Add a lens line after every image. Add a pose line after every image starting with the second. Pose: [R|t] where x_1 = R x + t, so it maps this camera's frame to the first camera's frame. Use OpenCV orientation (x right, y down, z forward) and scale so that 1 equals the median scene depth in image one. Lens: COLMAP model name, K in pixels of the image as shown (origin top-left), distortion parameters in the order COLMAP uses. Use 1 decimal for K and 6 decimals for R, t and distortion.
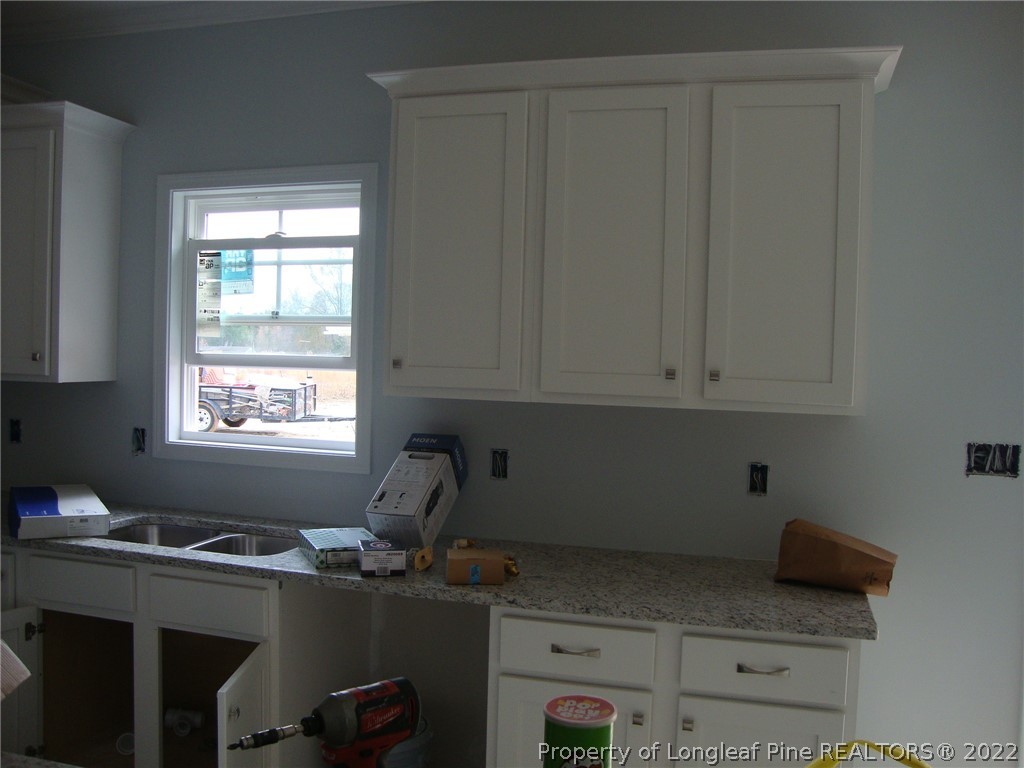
lens RADIAL K [[920.0, 0, 512.0], [0, 920.0, 384.0], [0, 0, 1]] dist [-0.198941, 0.207754]
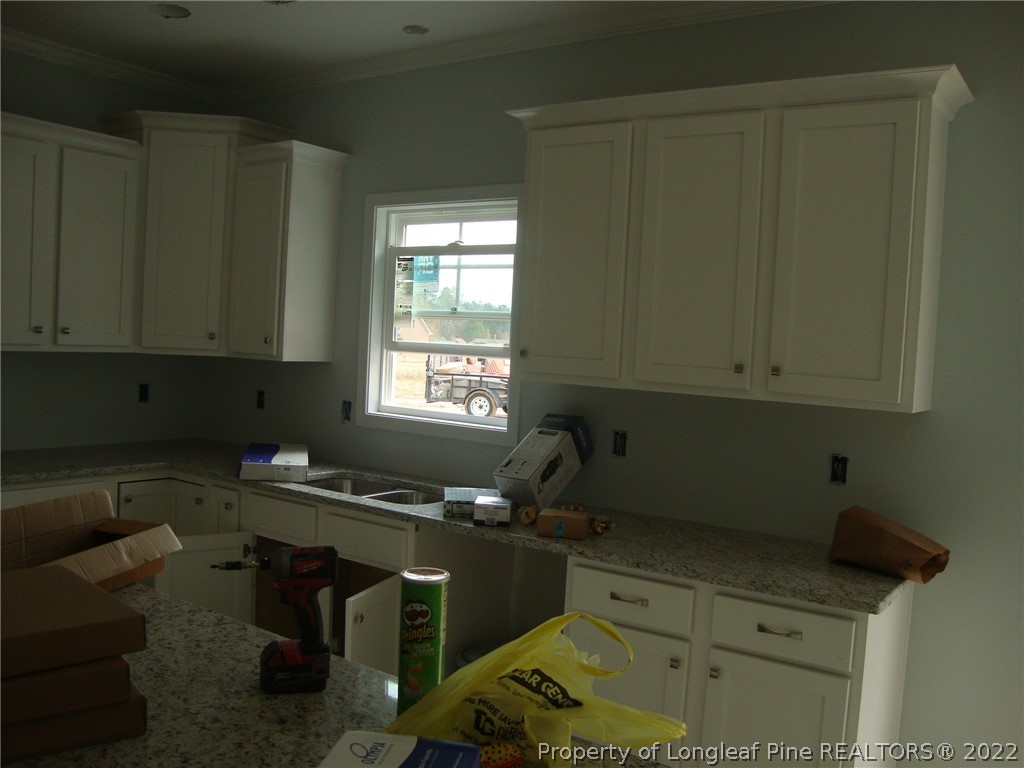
lens RADIAL K [[920.0, 0, 512.0], [0, 920.0, 384.0], [0, 0, 1]] dist [-0.198941, 0.207754]
pose [[0.946196, 0.038141, -0.321339, 0.243043], [-0.037365, 0.999265, 0.008583, 0.008506], [0.321430, 0.003885, 0.946925, -0.139111]]
